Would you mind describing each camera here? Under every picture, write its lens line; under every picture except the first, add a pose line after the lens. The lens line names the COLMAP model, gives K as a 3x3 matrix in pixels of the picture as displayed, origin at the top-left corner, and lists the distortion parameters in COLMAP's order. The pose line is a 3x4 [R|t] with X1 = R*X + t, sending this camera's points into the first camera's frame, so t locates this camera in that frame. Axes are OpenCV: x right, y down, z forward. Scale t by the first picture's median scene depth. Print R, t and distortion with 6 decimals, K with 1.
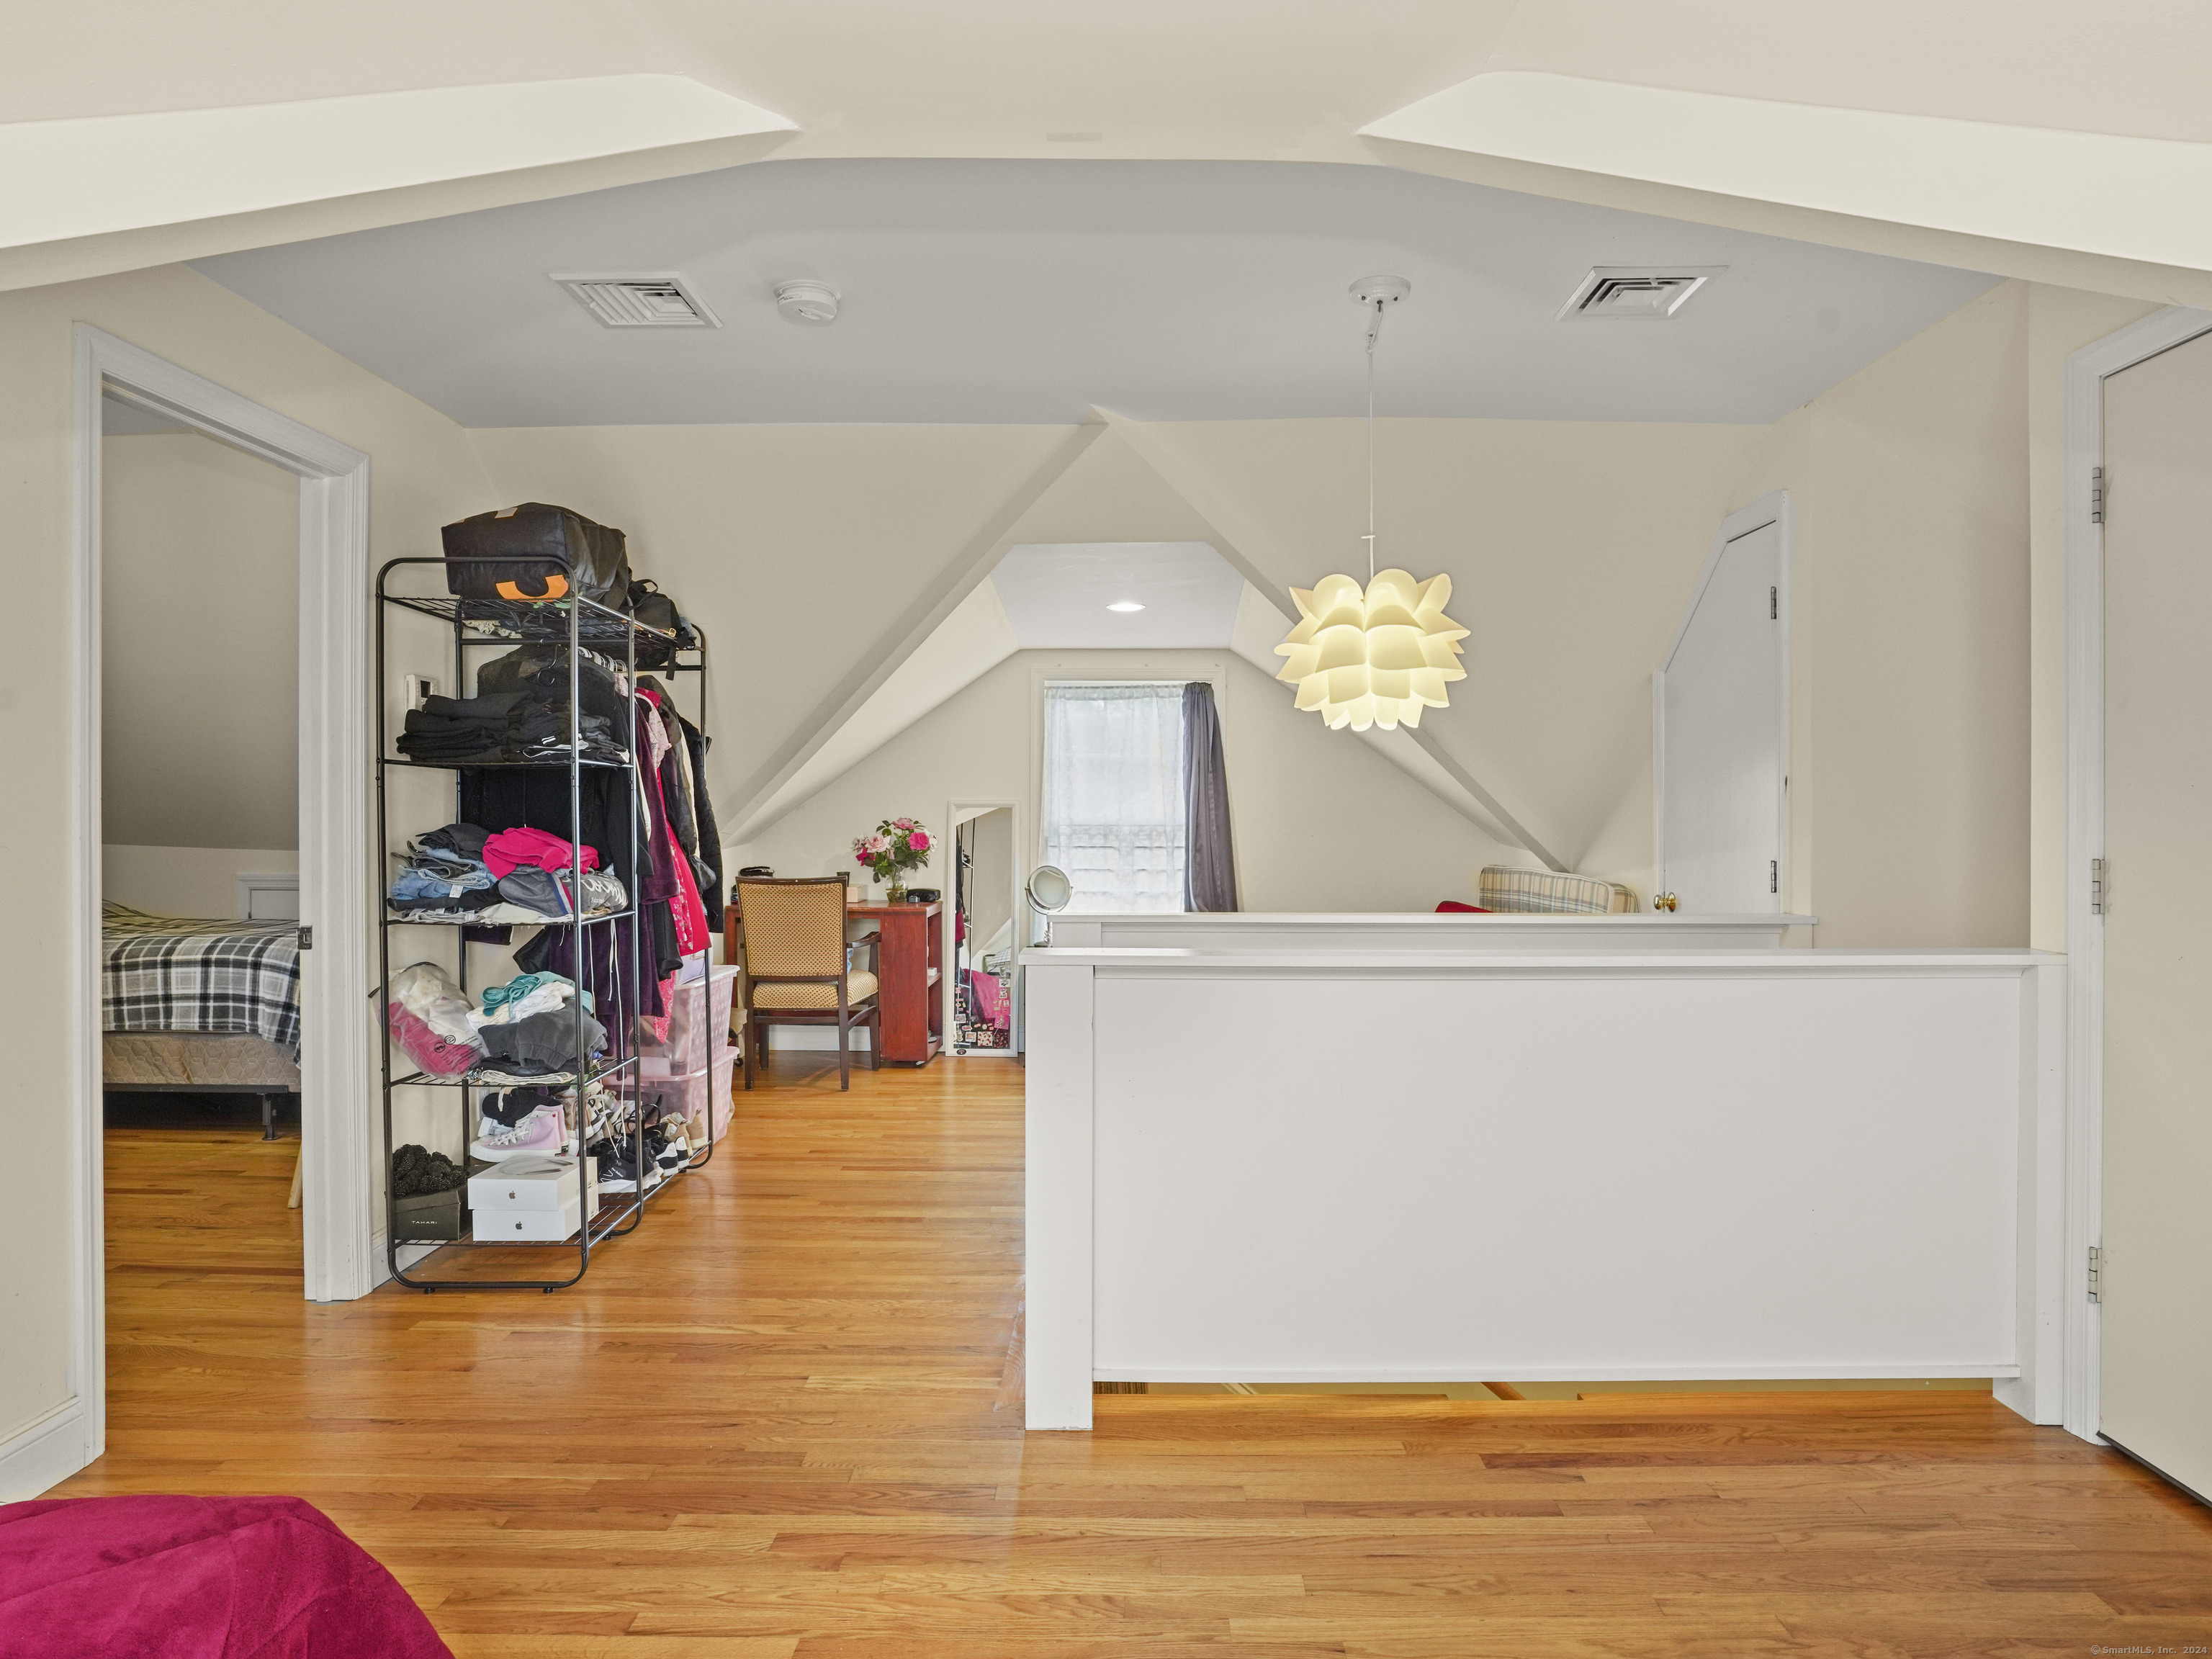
lens RADIAL K [[1310.6, 0, 1114.0], [0, 1310.6, 836.0], [0, 0, 1]] dist [-0.031247, 0.002931]
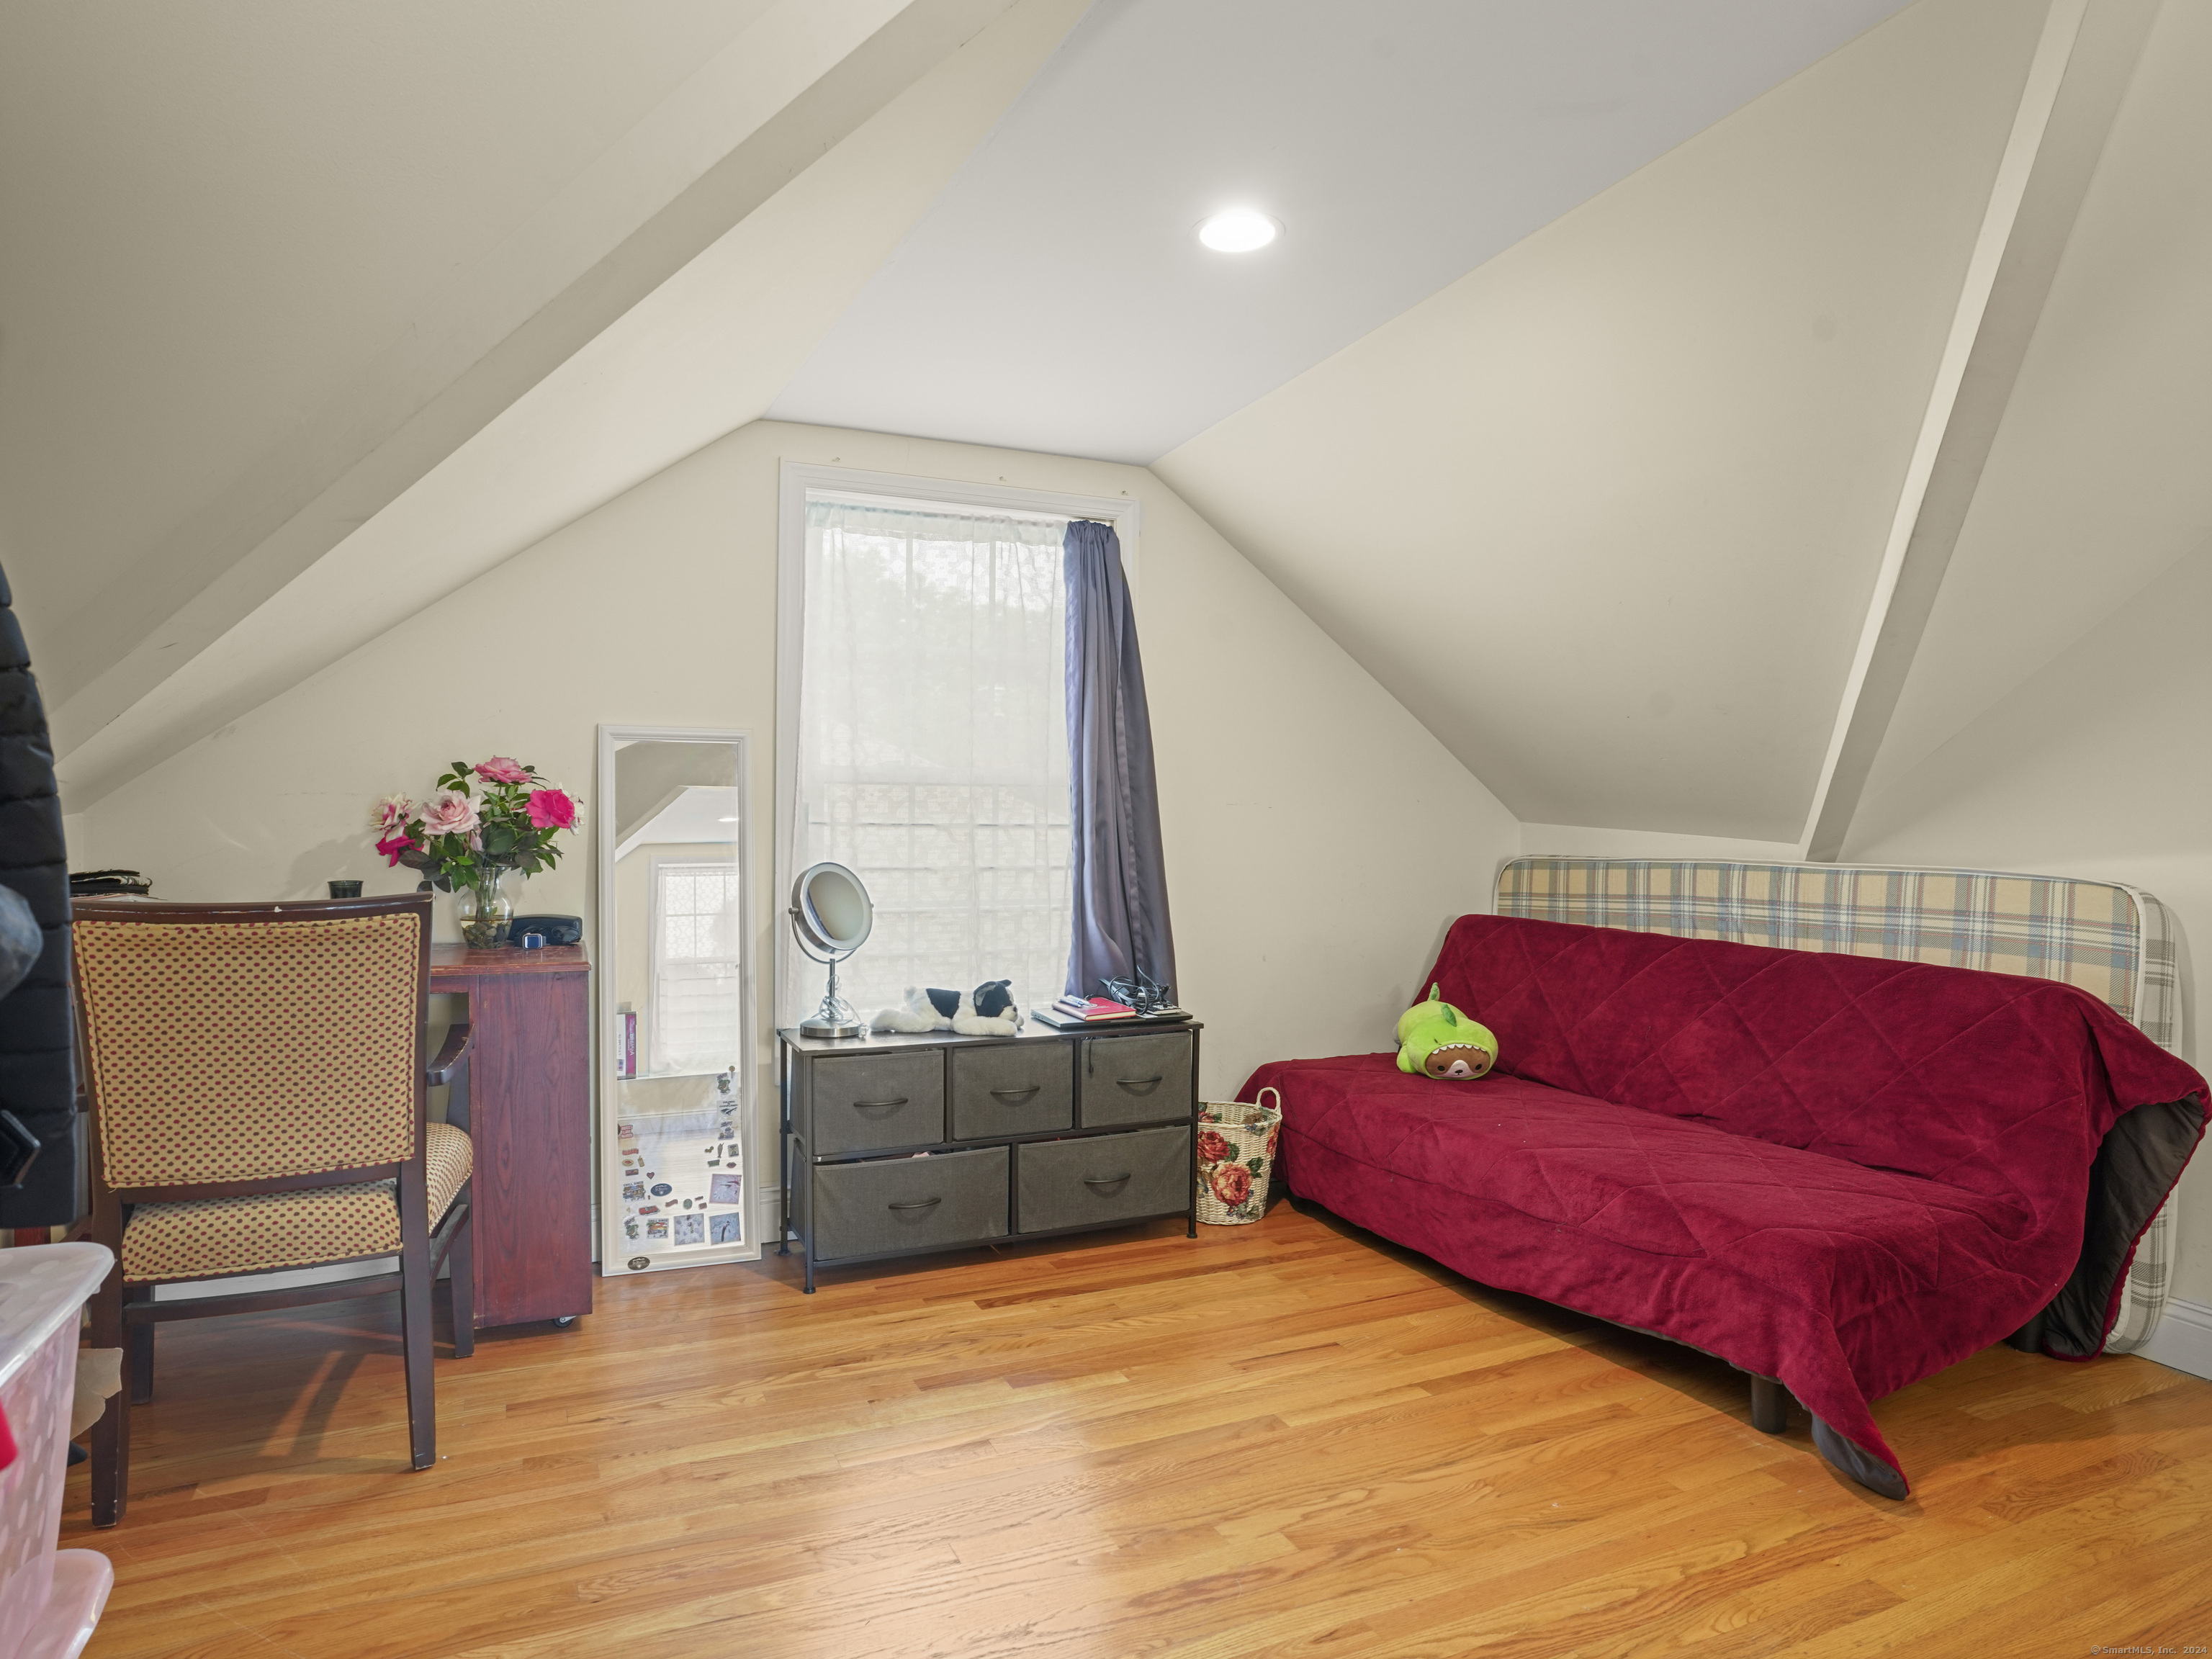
lens RADIAL K [[1310.6, 0, 1114.0], [0, 1310.6, 836.0], [0, 0, 1]] dist [-0.031247, 0.002931]
pose [[0.907243, -0.003919, 0.420589, -0.156892], [0.003957, 0.999992, 0.000784, 0.013183], [-0.420588, 0.000953, 0.907251, 0.505831]]
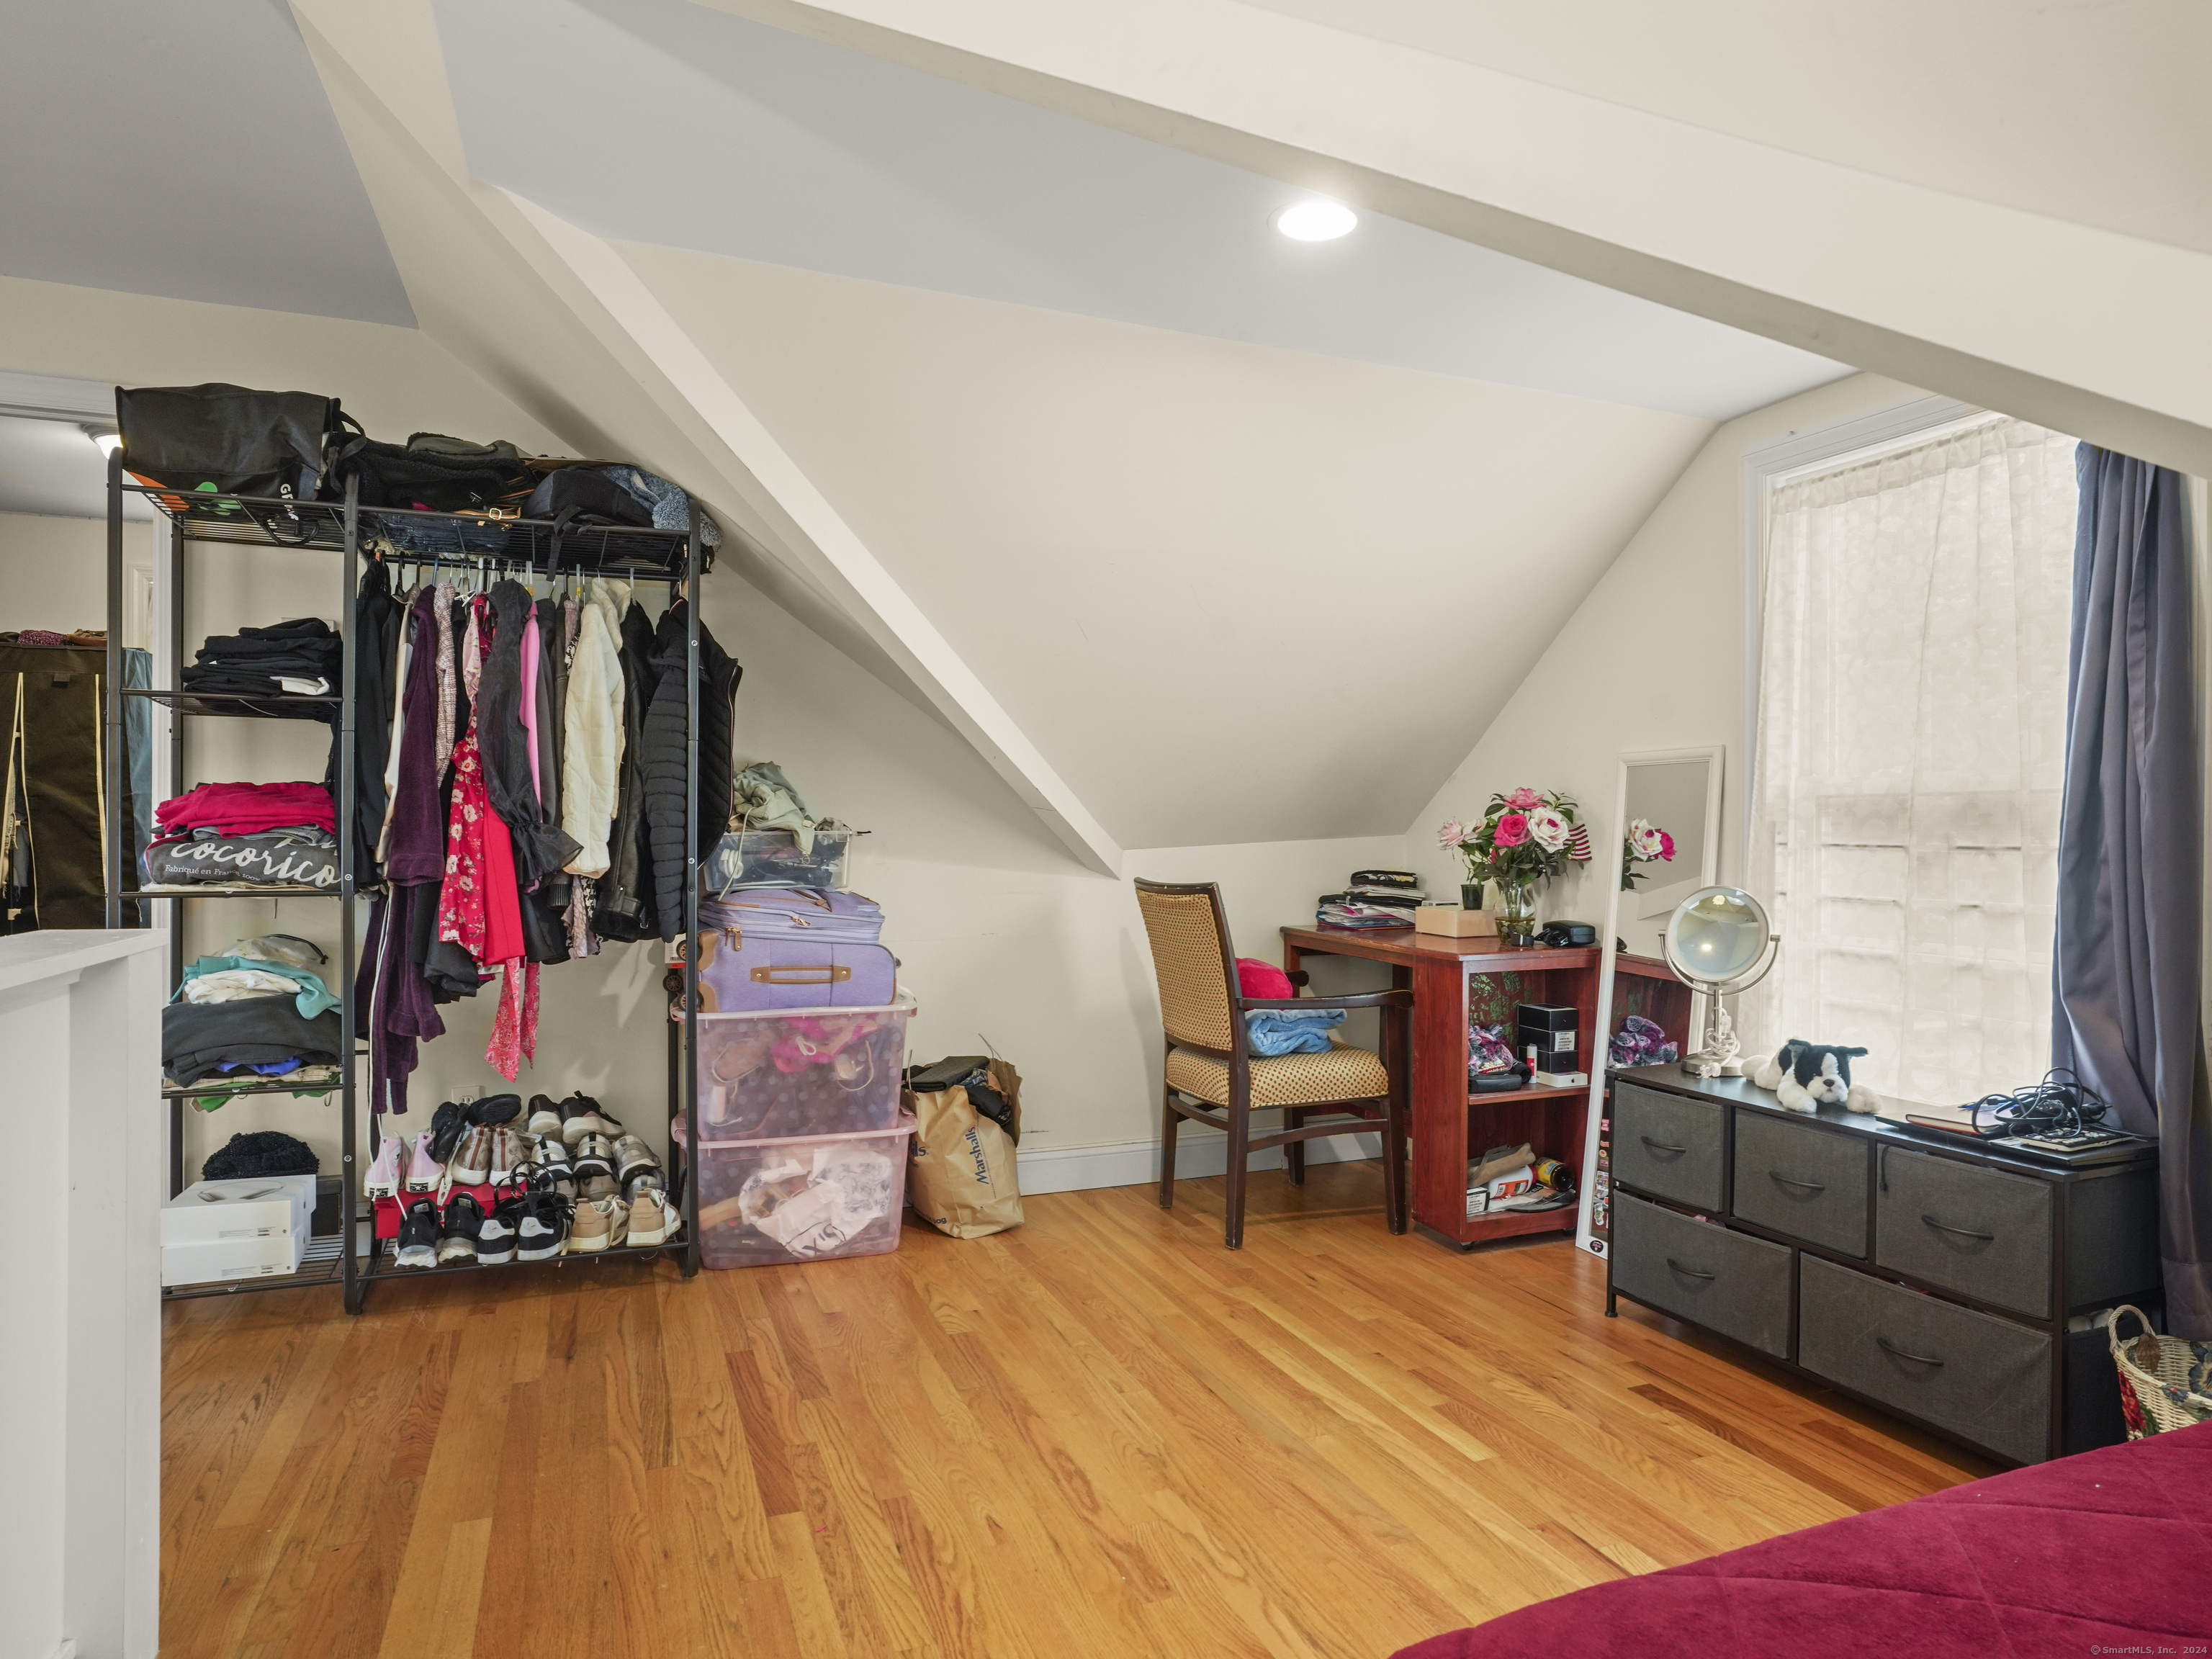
lens RADIAL K [[1310.6, 0, 1114.0], [0, 1310.6, 836.0], [0, 0, 1]] dist [-0.031247, 0.002931]
pose [[0.387034, -0.001546, -0.922064, 0.275129], [-0.017961, 0.999796, -0.009216, 0.013654], [0.921890, 0.020128, 0.386928, 0.624589]]
